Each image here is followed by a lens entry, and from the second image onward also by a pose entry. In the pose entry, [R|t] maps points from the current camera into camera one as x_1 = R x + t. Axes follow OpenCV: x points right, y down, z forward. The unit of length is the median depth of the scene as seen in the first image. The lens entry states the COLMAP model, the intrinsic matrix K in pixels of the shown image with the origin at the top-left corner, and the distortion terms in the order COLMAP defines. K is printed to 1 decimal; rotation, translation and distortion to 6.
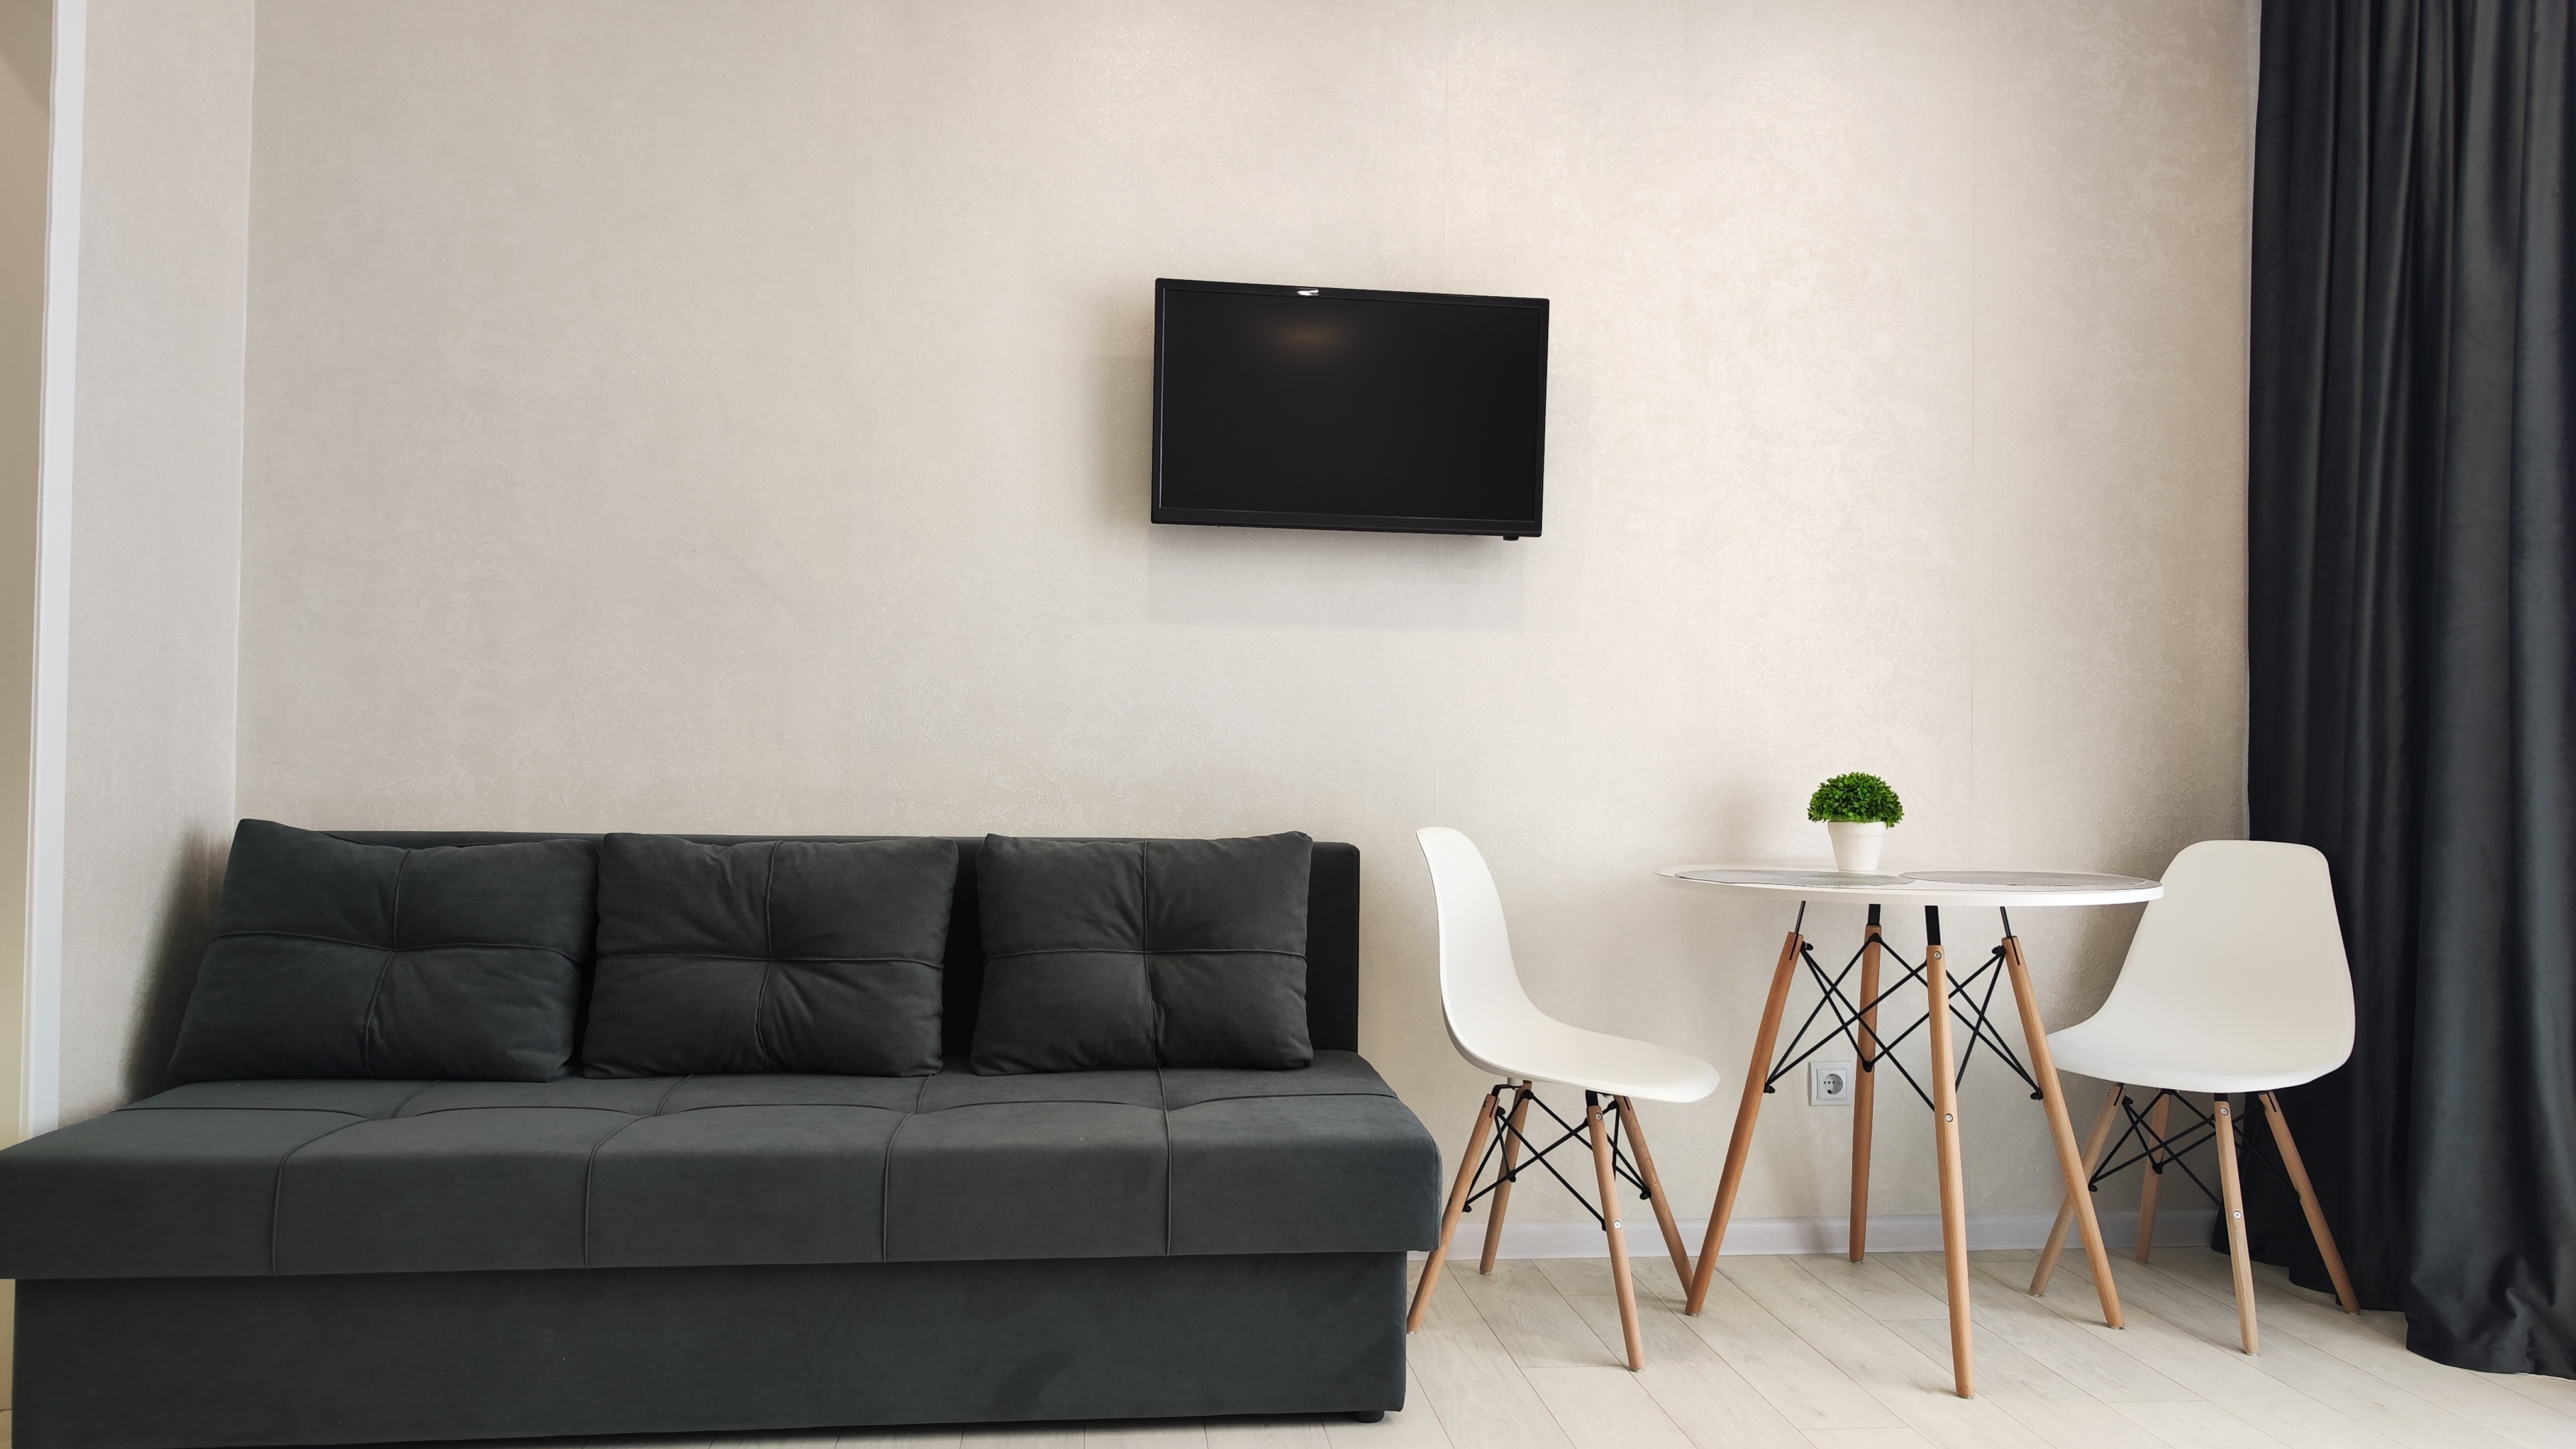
lens RADIAL K [[1754.6, 0, 1271.1], [0, 1754.6, 711.0], [0, 0, 1]] dist [0.047985, -0.043728]
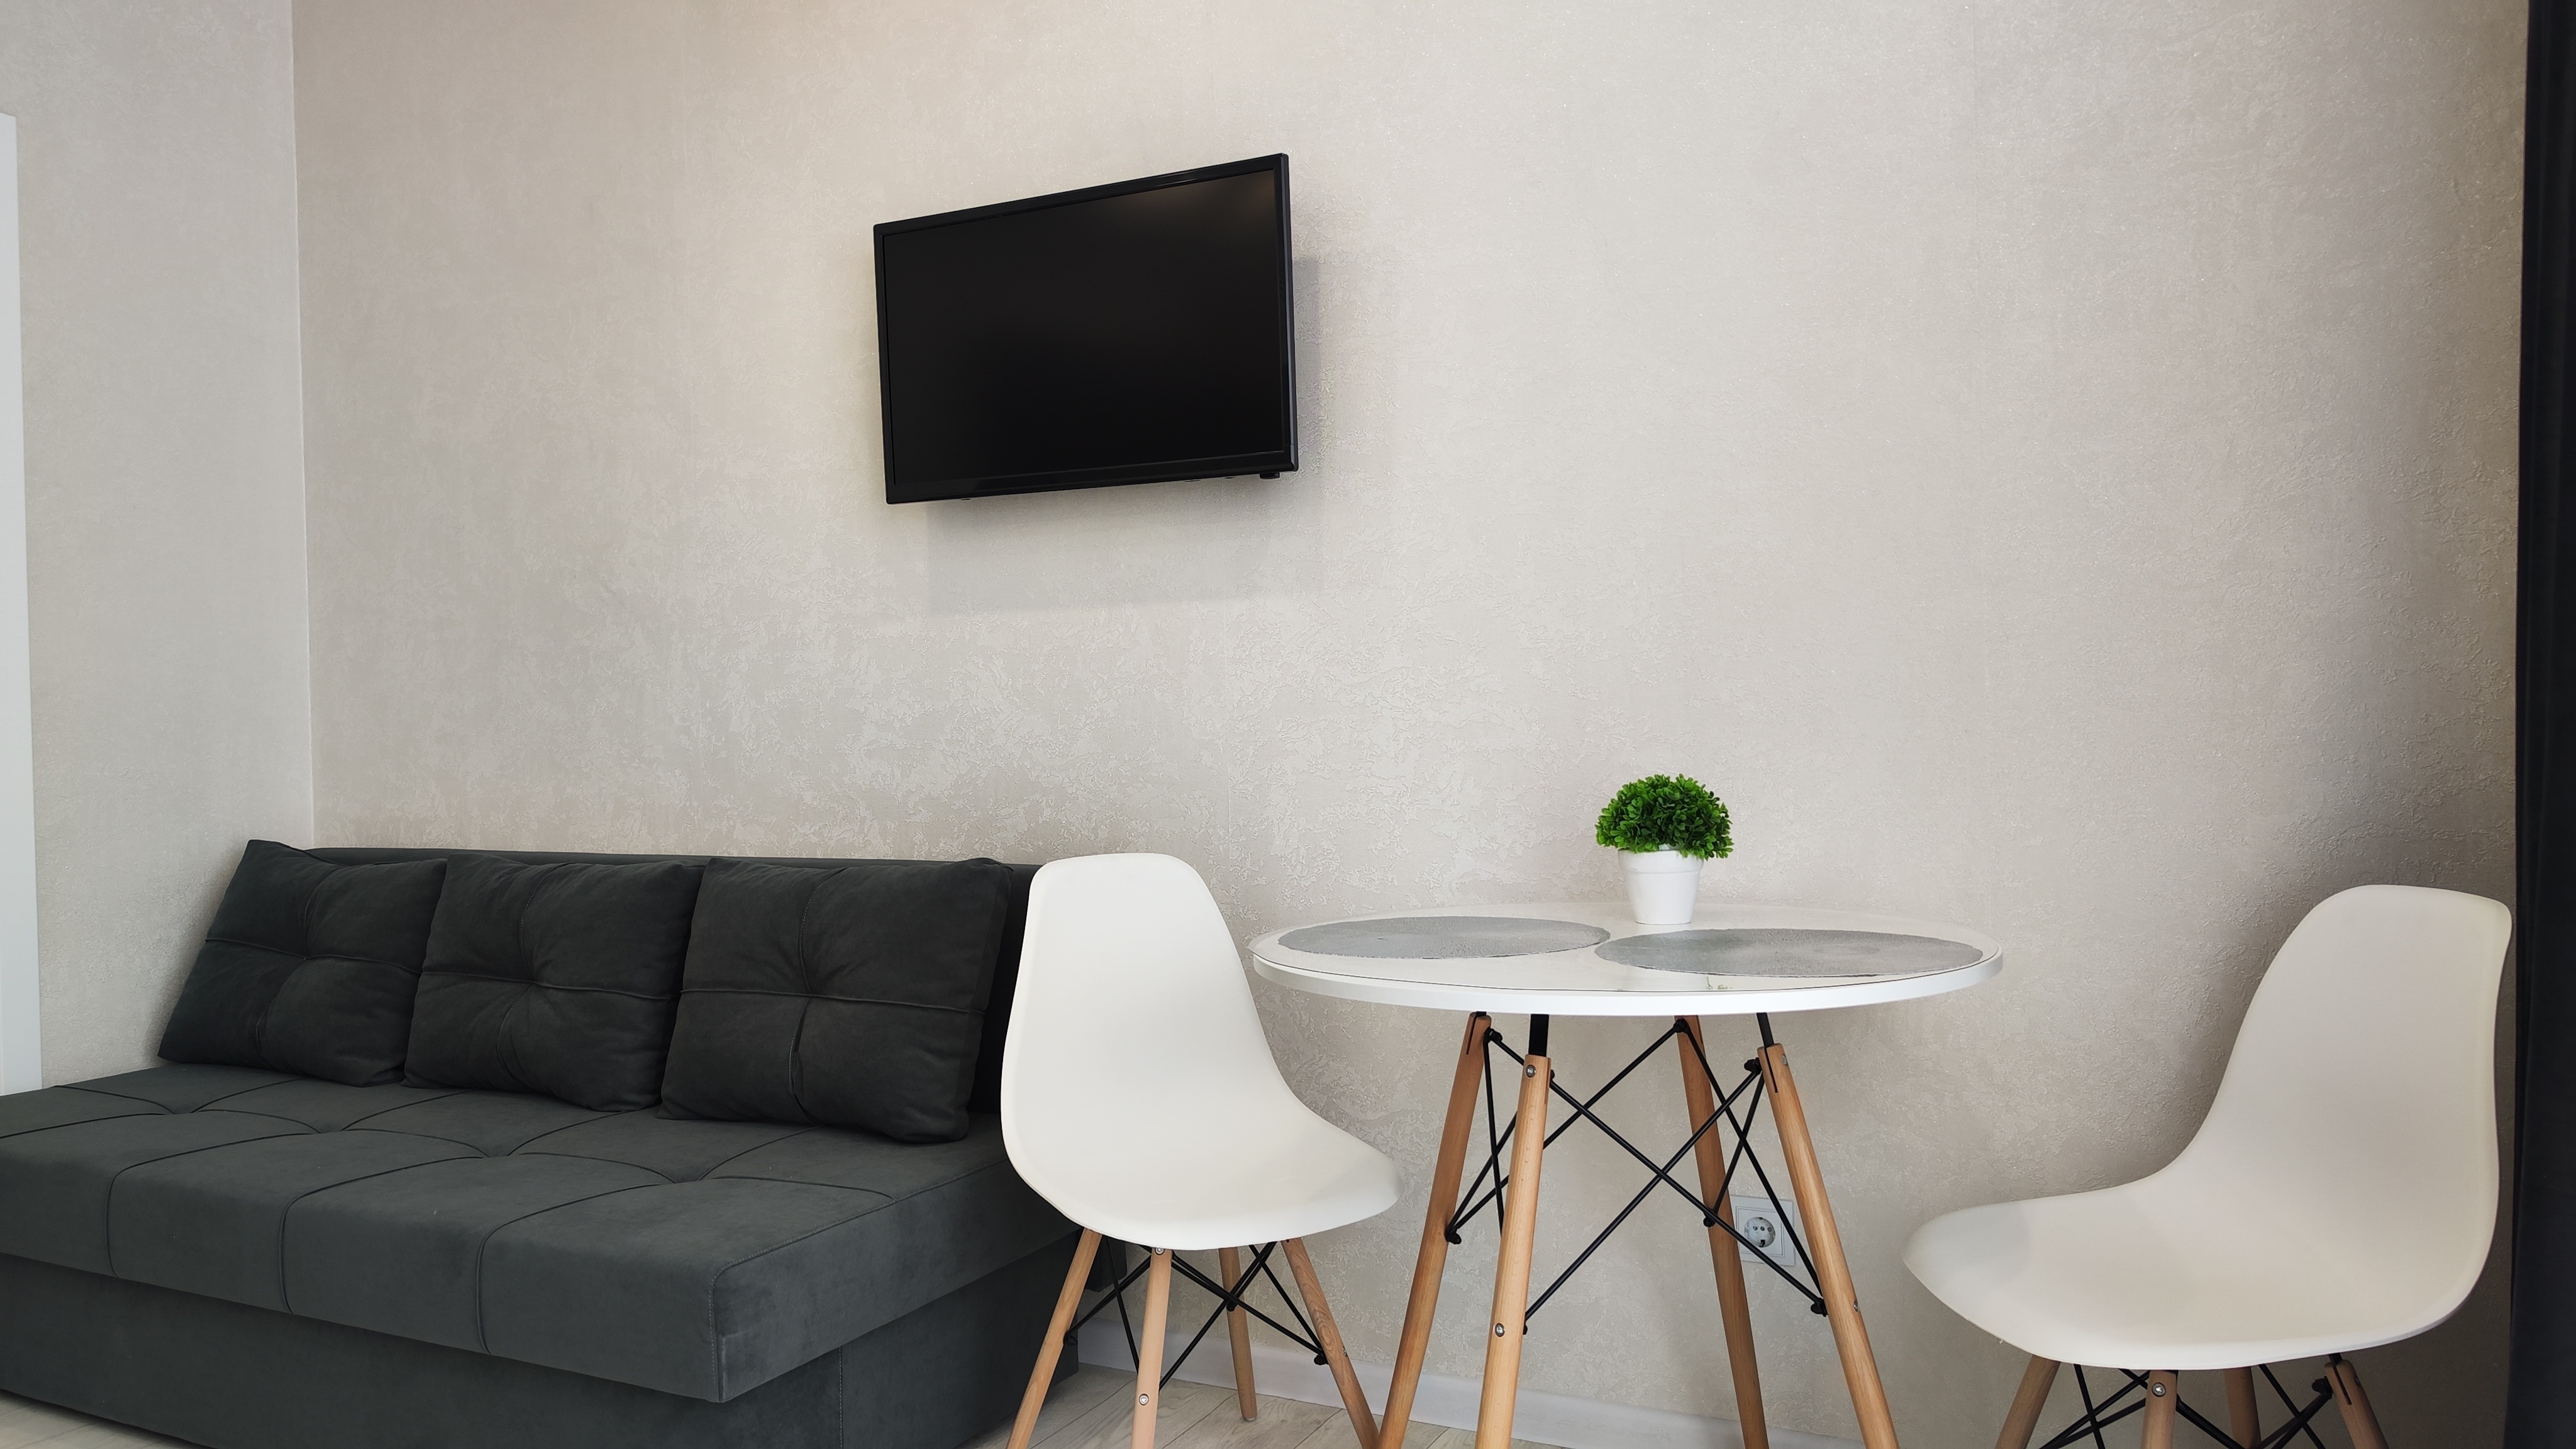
lens RADIAL K [[1749.0, 0, 1288.0], [0, 1749.0, 724.5], [0, 0, 1]] dist [0.011024, 0.002021]
pose [[0.831484, -0.029676, -0.554756, 0.597445], [0.048245, 0.998657, 0.018890, -0.004090], [0.553450, -0.042471, 0.831799, 0.386406]]
